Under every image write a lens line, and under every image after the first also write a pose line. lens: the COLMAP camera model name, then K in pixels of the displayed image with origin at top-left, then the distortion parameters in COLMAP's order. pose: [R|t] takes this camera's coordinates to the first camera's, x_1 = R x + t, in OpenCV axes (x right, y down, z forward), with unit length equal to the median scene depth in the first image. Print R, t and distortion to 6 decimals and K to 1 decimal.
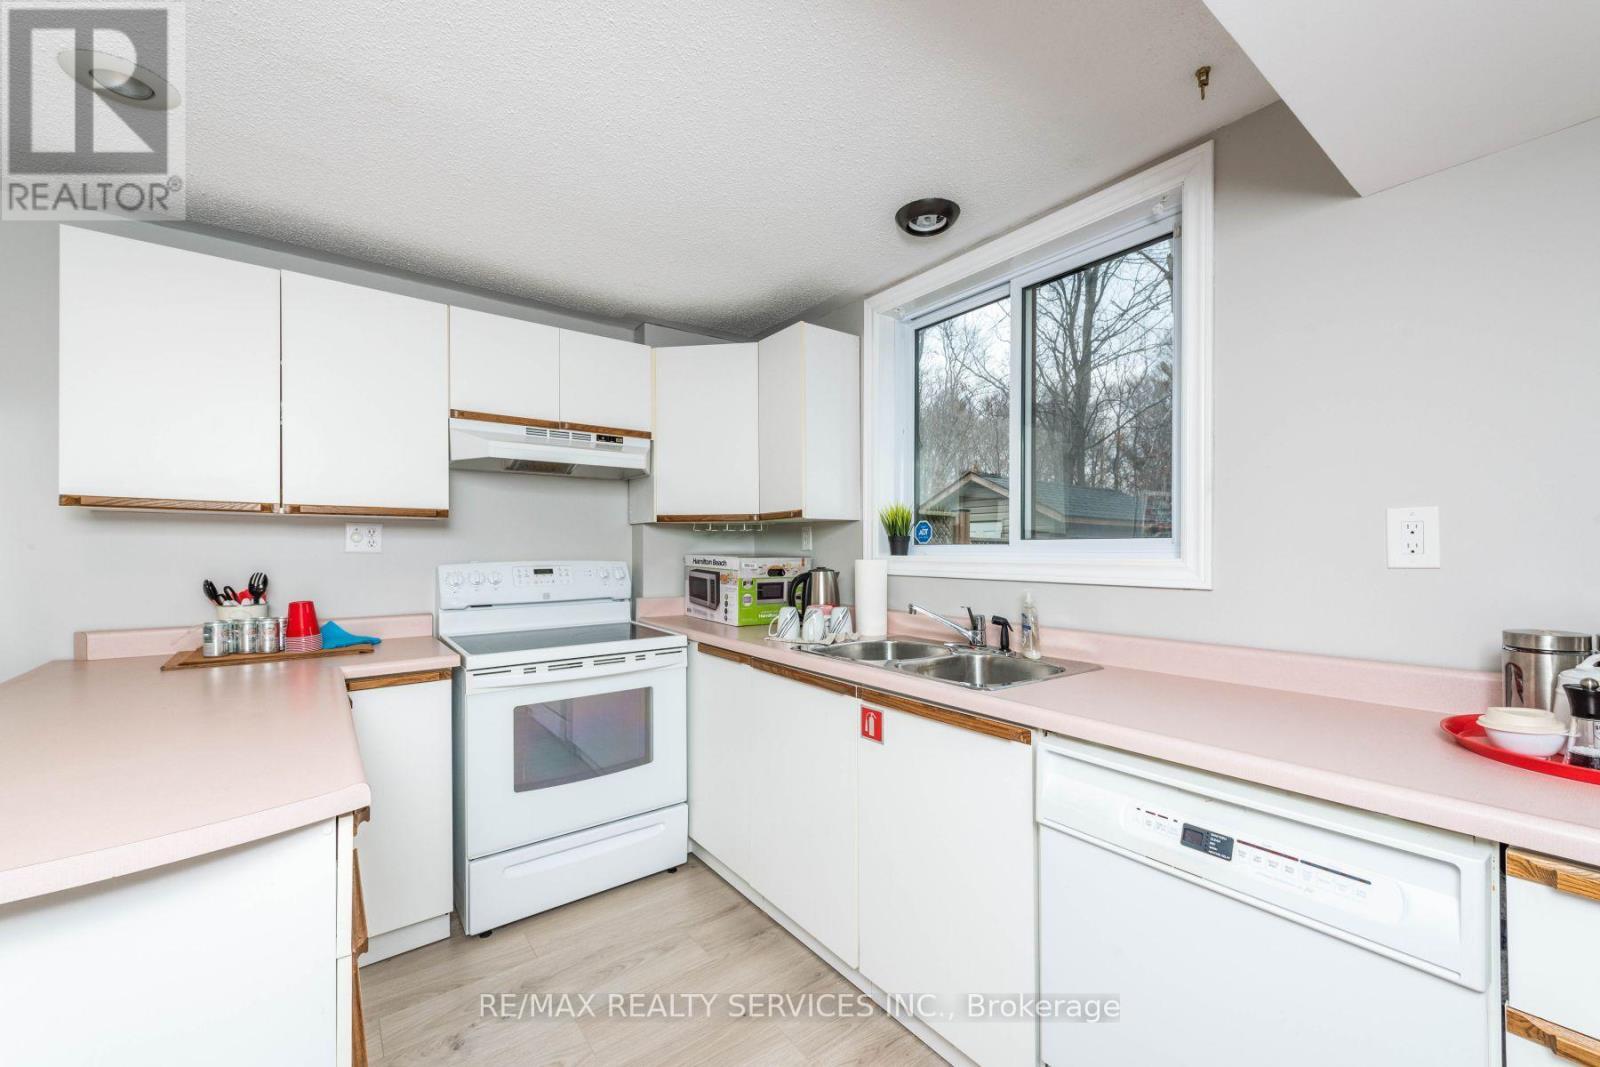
lens RADIAL K [[635.3, 0, 812.0], [0, 635.3, 544.3], [0, 0, 1]] dist [0.011289, -0.001138]
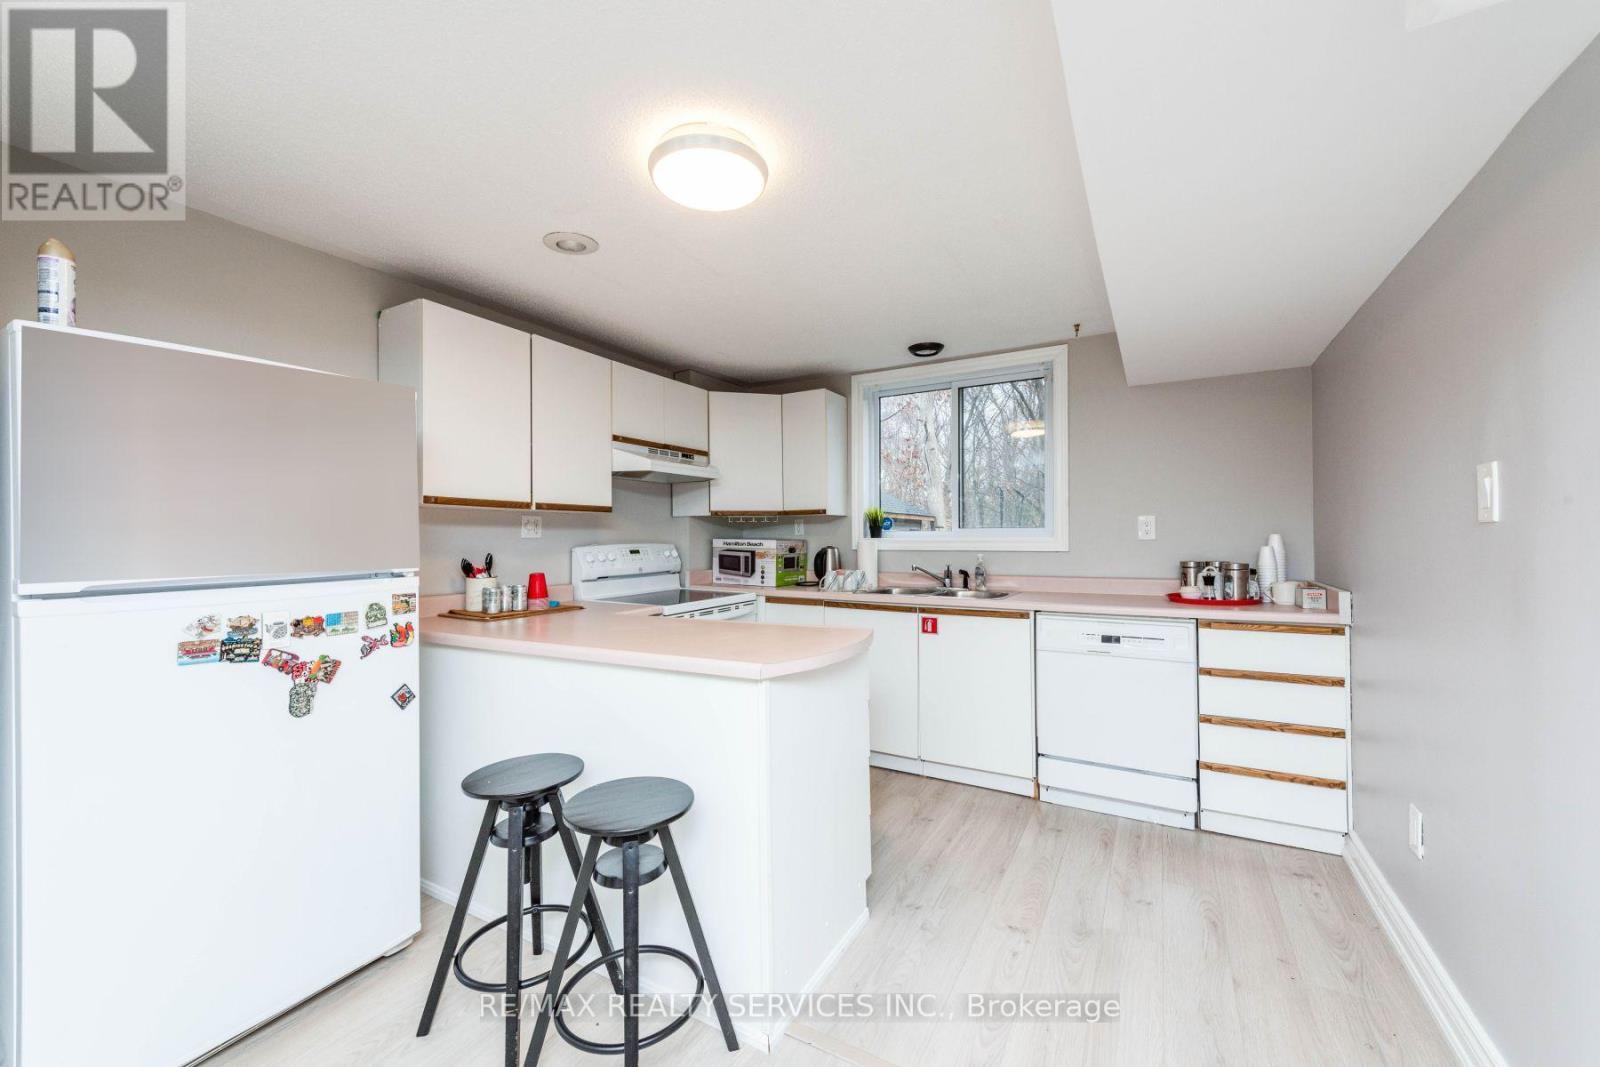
lens RADIAL K [[635.3, 0, 784.1], [0, 635.3, 530.0], [0, 0, 1]] dist [0.011289, -0.001138]
pose [[0.920455, -0.000607, 0.390848, -0.723817], [0.002391, 0.999989, -0.004079, 0.002967], [-0.390841, 0.004689, 0.920446, -0.401023]]
